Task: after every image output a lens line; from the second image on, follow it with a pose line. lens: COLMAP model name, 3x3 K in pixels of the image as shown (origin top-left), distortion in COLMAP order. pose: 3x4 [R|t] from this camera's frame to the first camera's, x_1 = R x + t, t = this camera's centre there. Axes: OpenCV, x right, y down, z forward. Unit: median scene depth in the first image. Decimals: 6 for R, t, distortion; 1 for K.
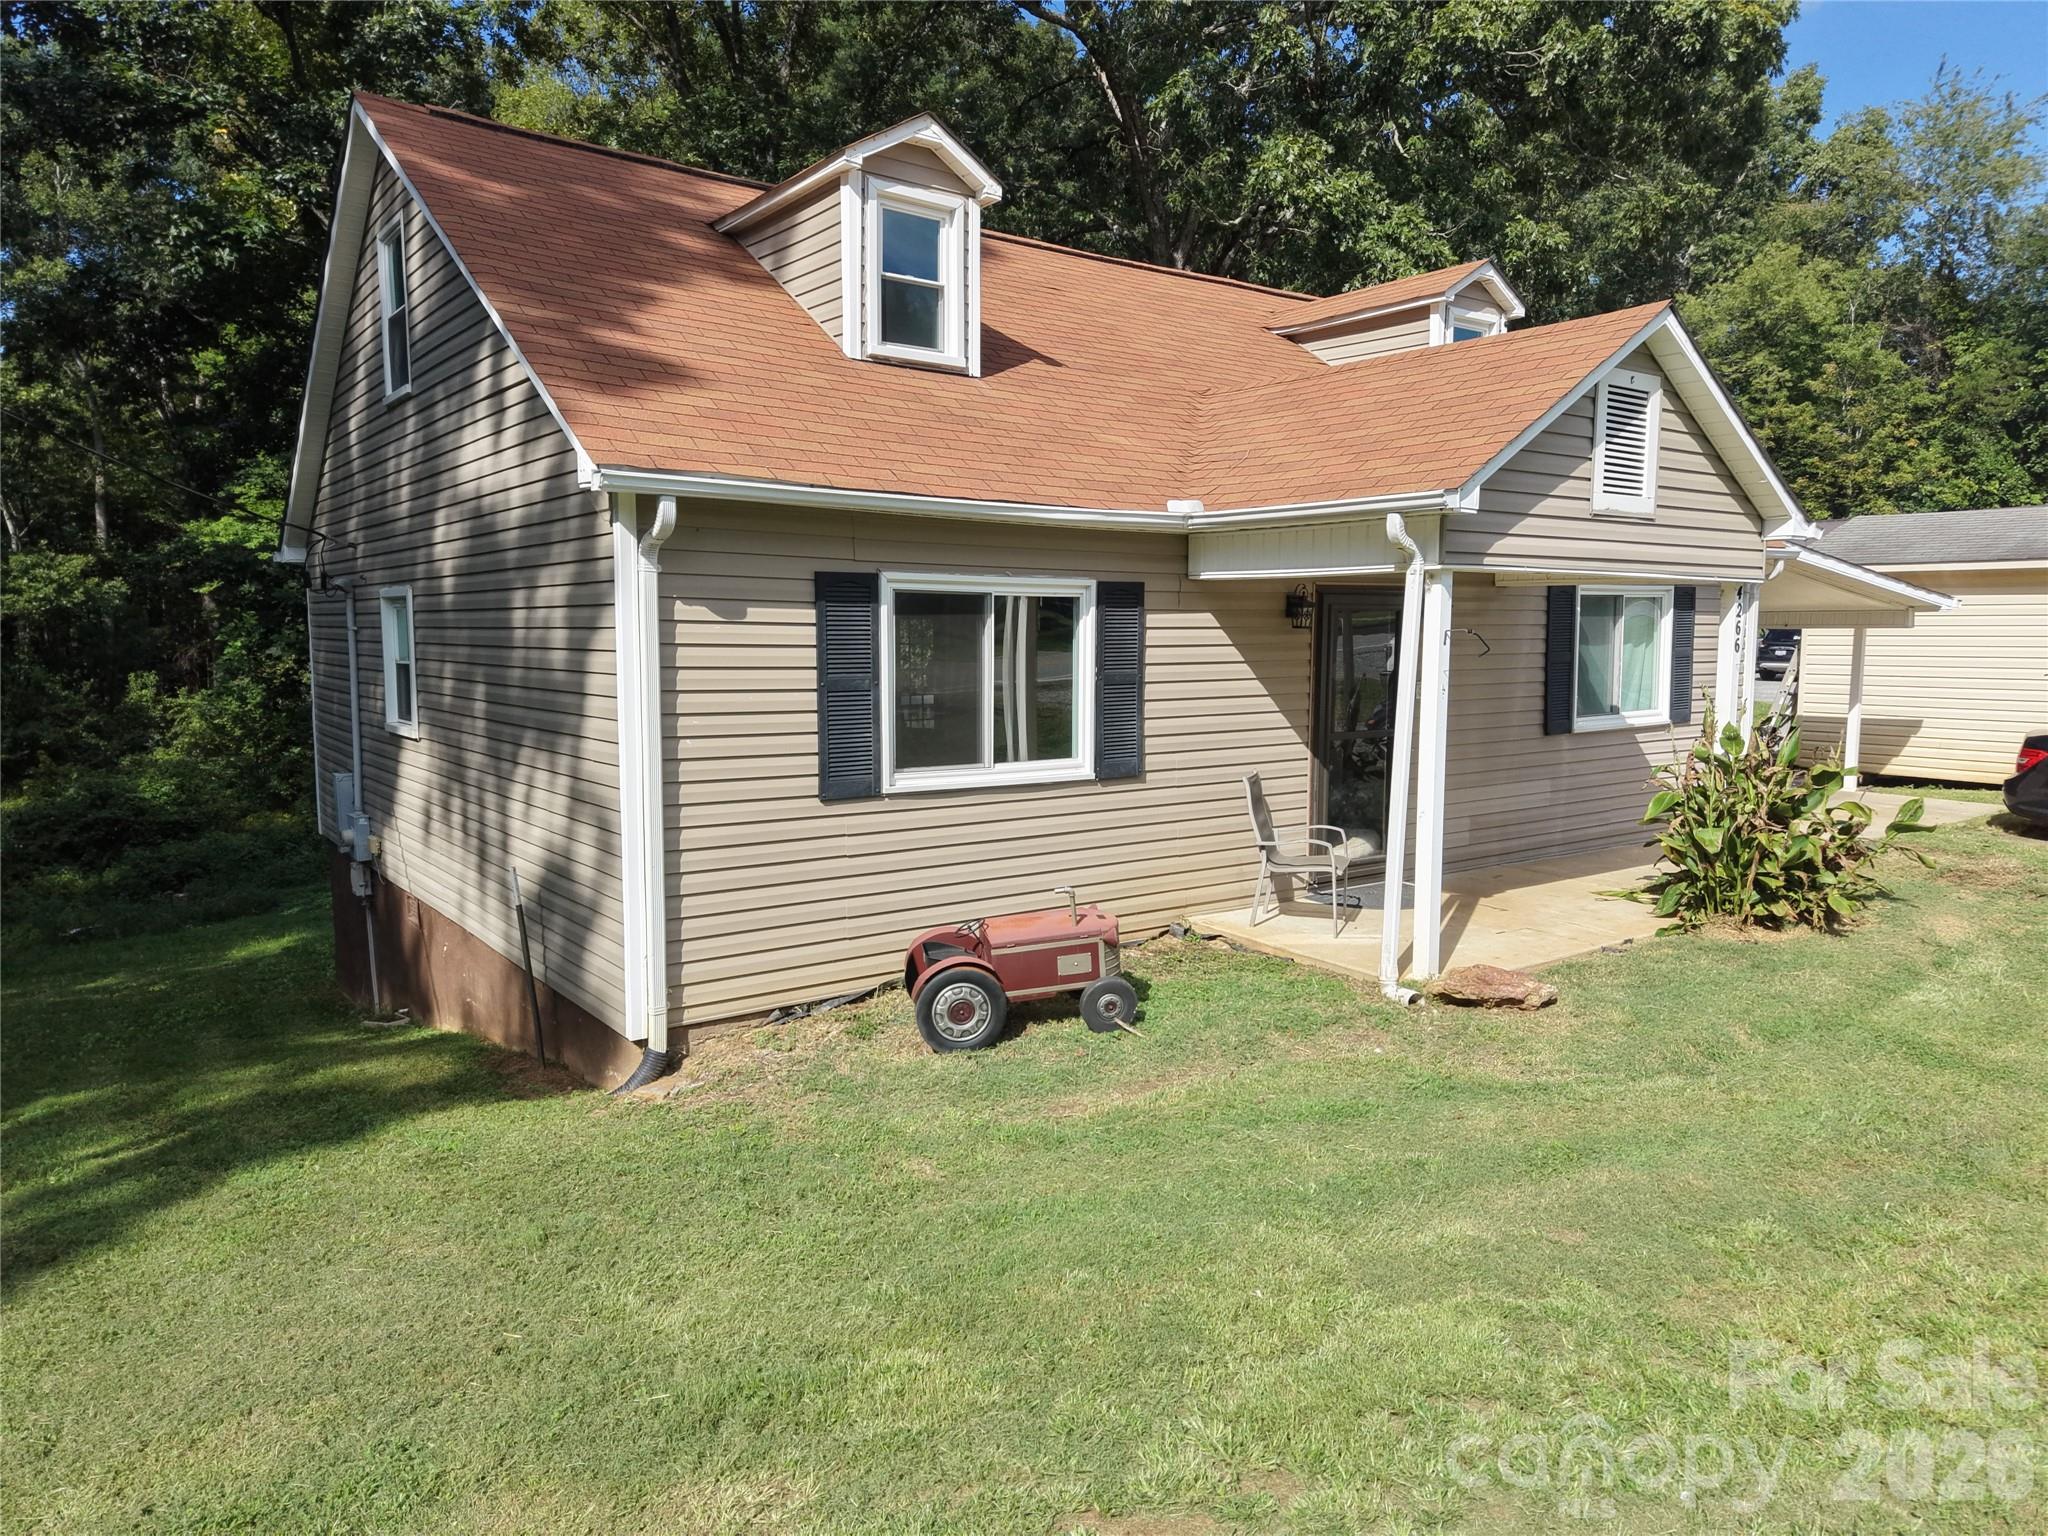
lens RADIAL K [[1394.2, 0, 1024.0], [0, 1394.2, 768.0], [0, 0, 1]] dist [0.007306, 0.002704]
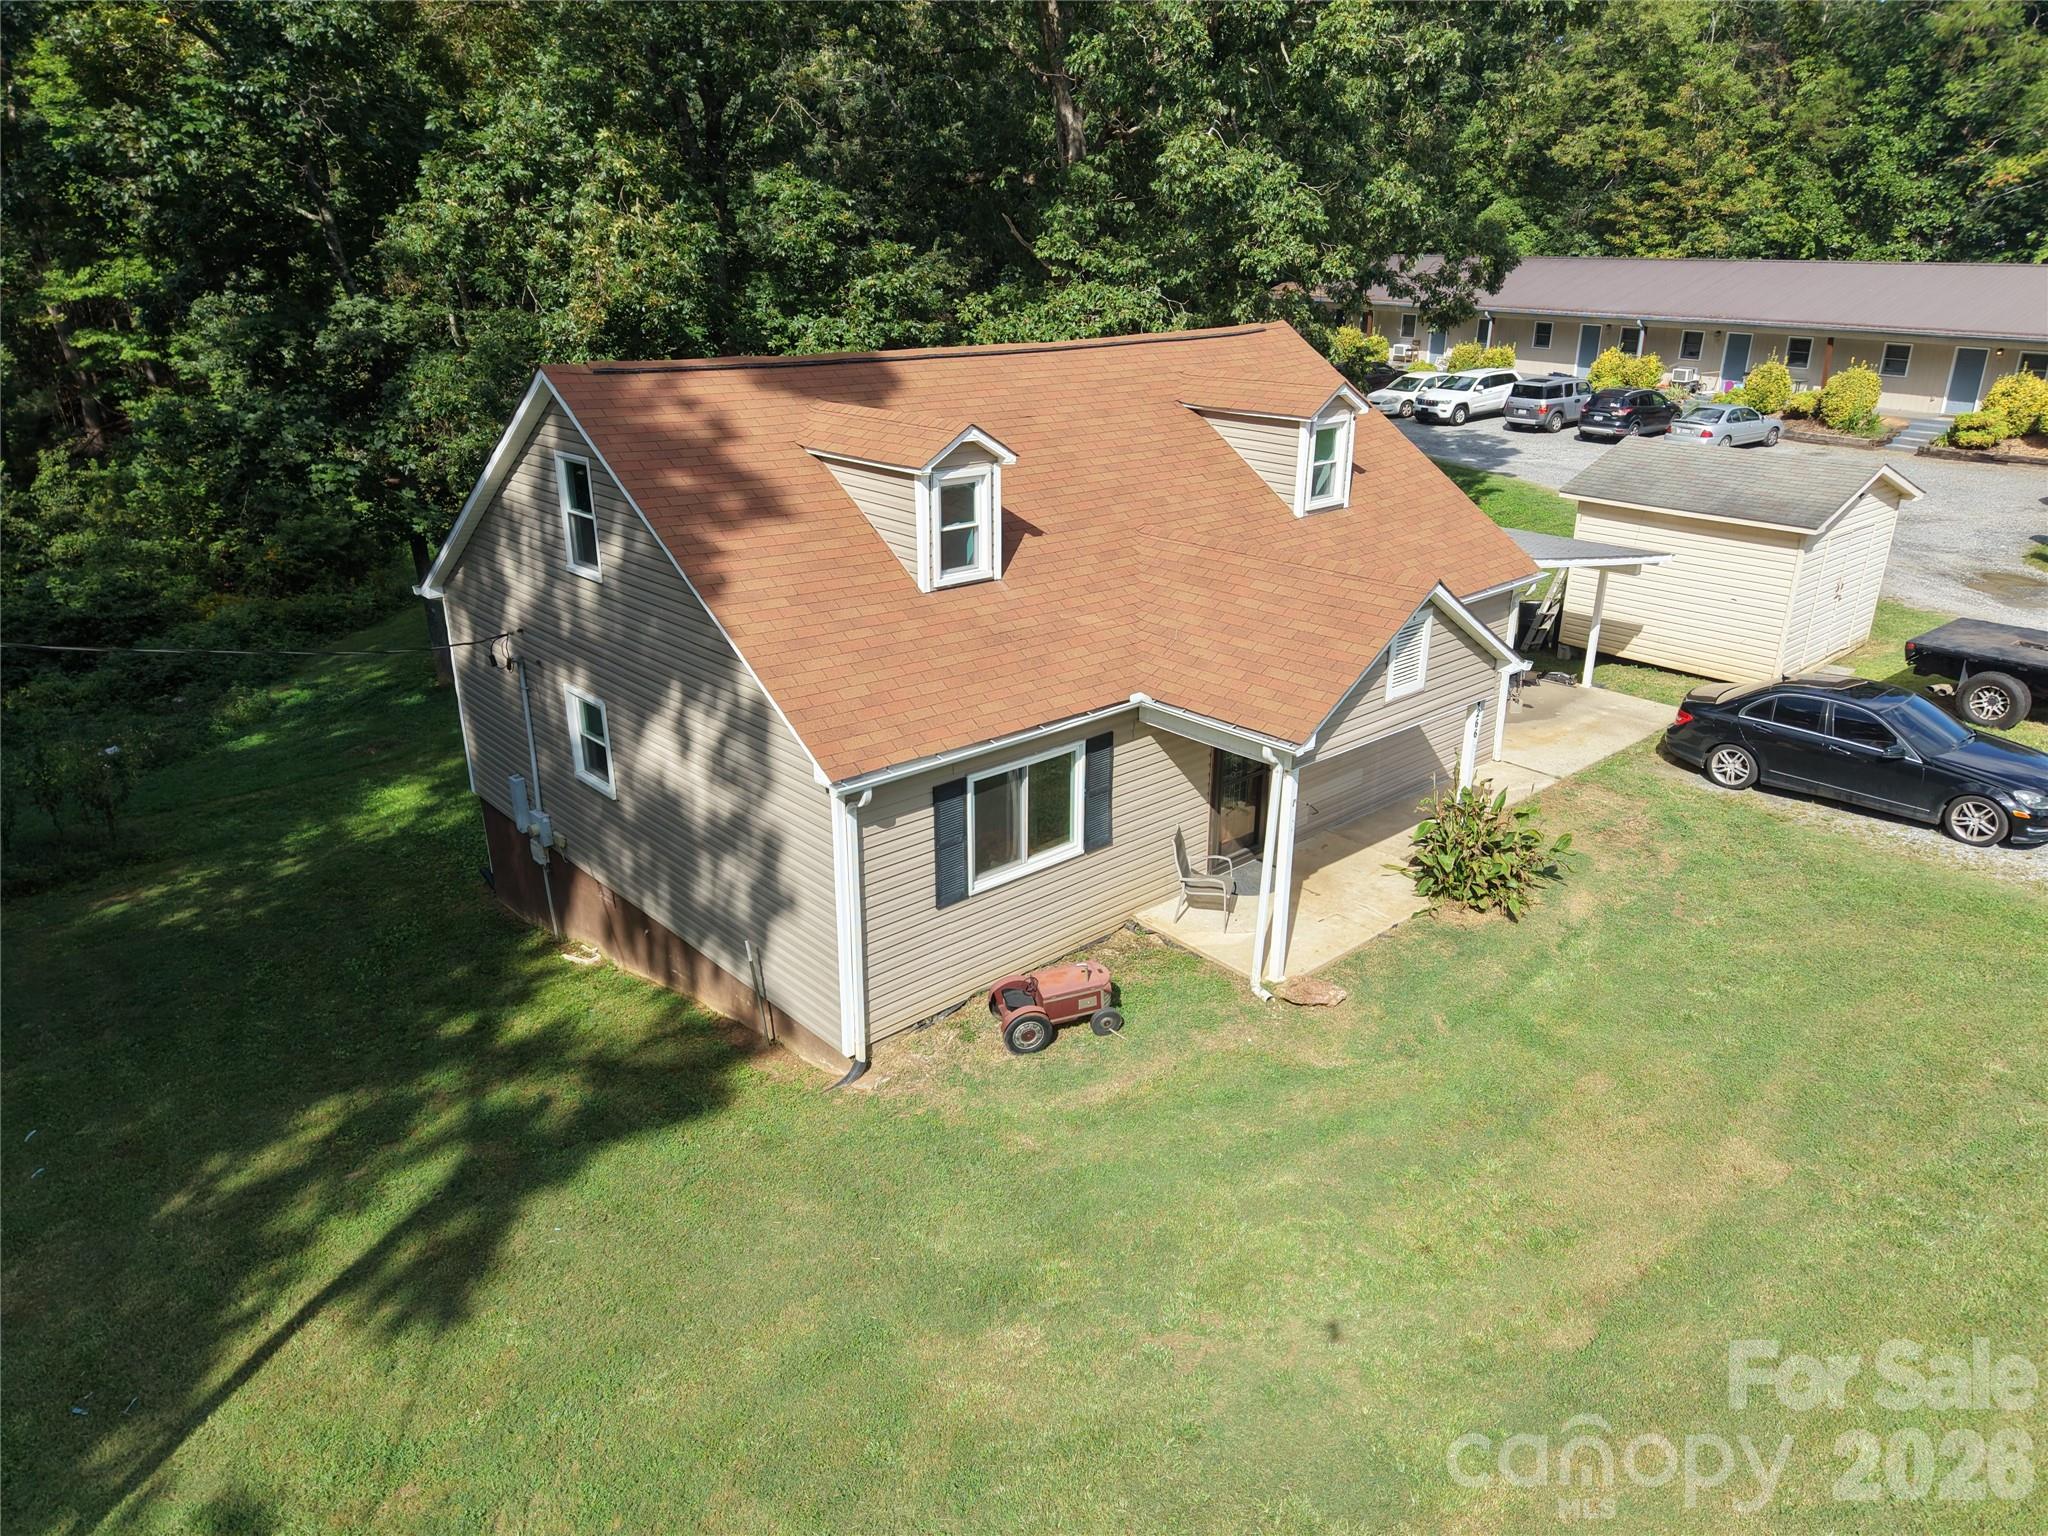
lens RADIAL K [[1407.3, 0, 1024.0], [0, 1407.3, 768.0], [0, 0, 1]] dist [0.017724, 0.002686]
pose [[0.994861, -0.037021, 0.094237, -0.167450], [0.010574, 0.963653, 0.266948, -0.518805], [-0.100694, -0.264580, 0.959092, -0.540067]]
